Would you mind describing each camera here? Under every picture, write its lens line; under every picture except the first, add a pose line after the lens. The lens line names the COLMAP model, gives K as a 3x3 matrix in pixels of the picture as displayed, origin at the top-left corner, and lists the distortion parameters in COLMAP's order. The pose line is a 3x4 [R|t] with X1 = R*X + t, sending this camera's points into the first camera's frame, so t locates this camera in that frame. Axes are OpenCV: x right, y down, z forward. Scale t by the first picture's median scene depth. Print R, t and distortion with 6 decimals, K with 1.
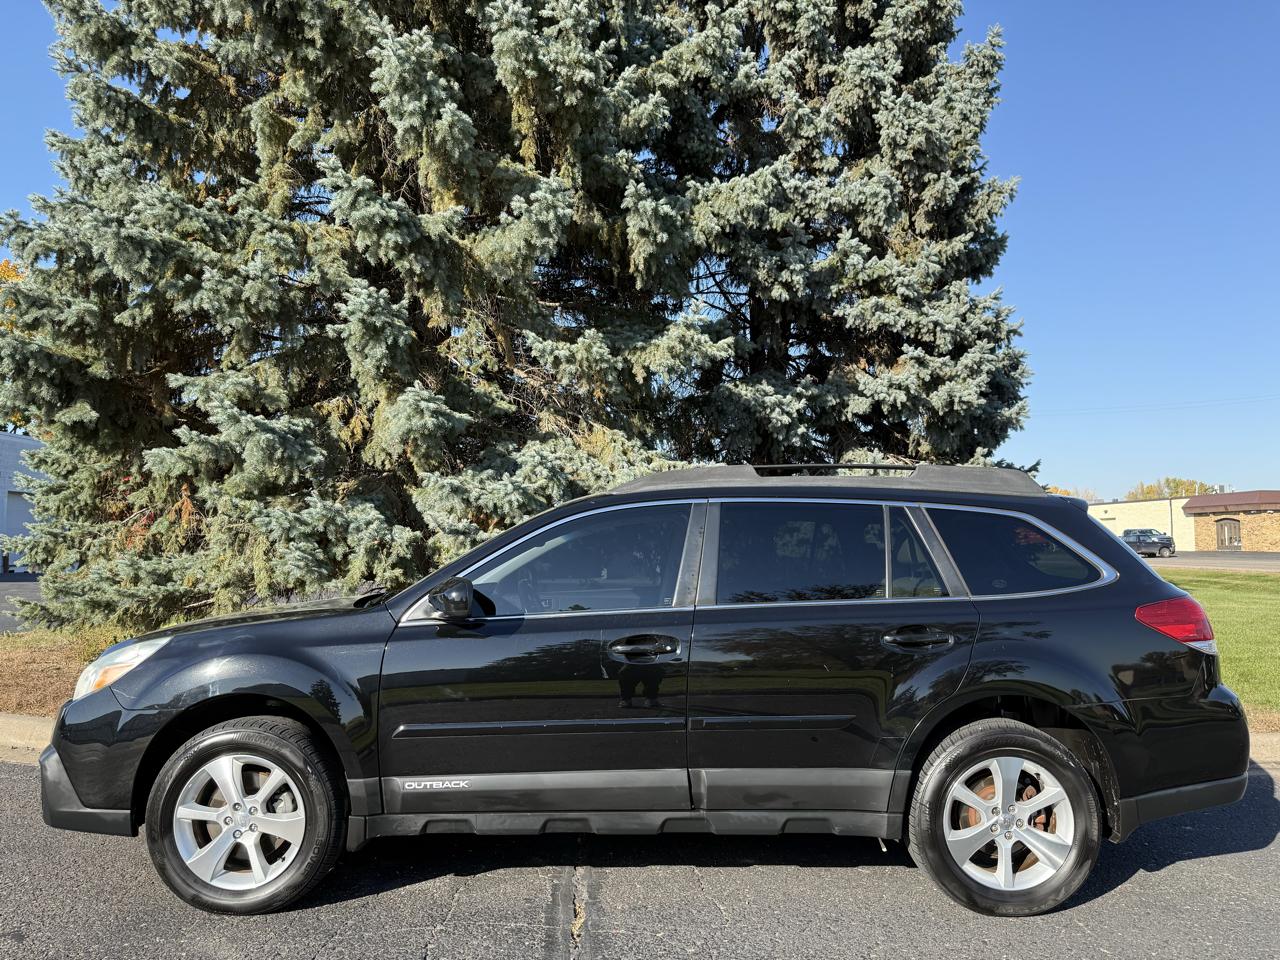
lens RADIAL K [[908.4, 0, 637.8], [0, 908.4, 485.5], [0, 0, 1]] dist [0.018833, -0.022390]
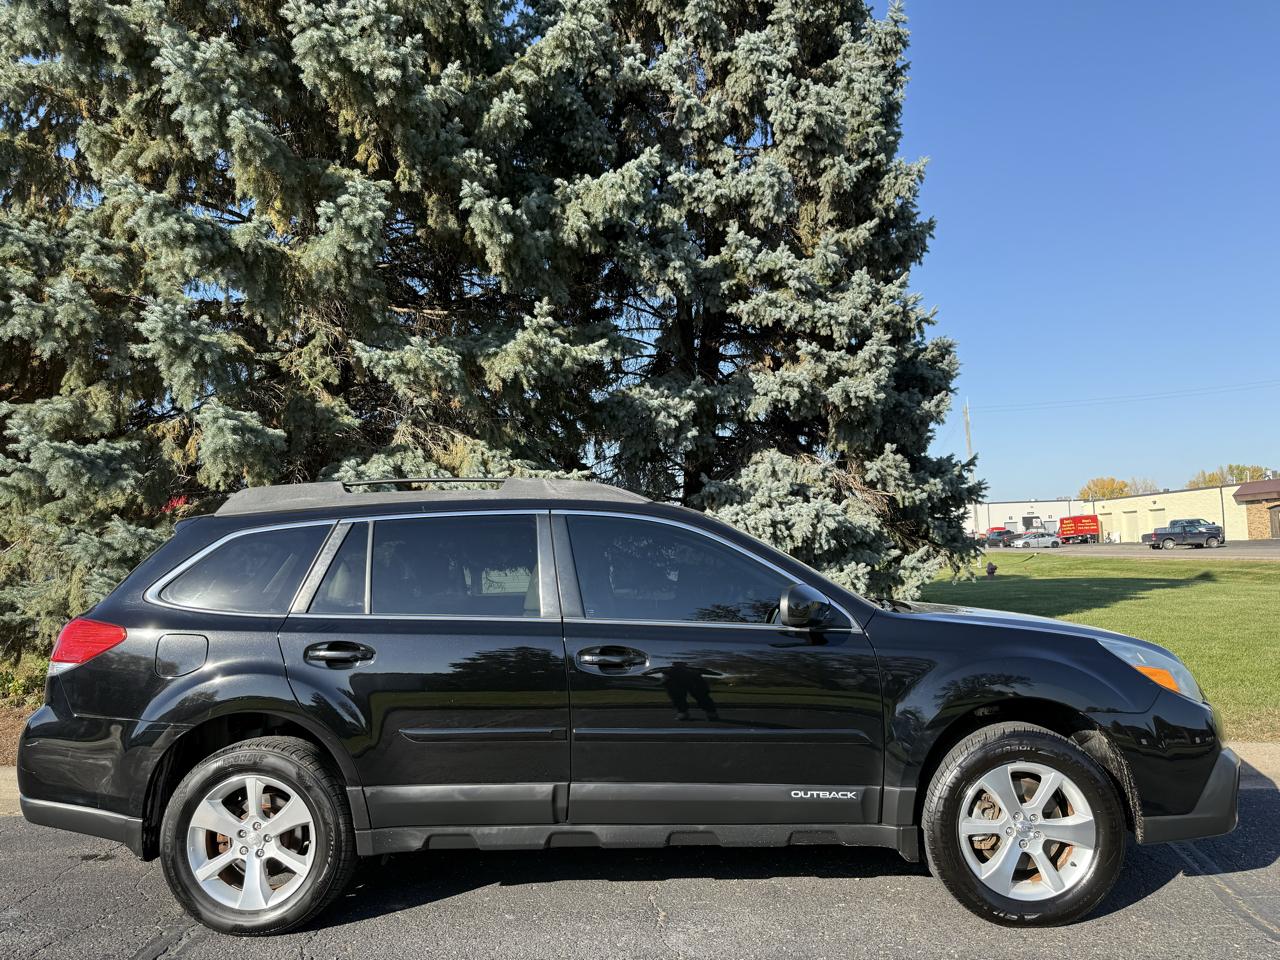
lens RADIAL K [[908.4, 0, 643.6], [0, 908.4, 489.8], [0, 0, 1]] dist [0.018833, -0.022390]
pose [[0.997931, -0.035027, -0.053918, 0.178205], [0.034873, 0.999385, -0.003802, 0.000991], [0.054018, 0.001914, 0.998538, 0.039826]]
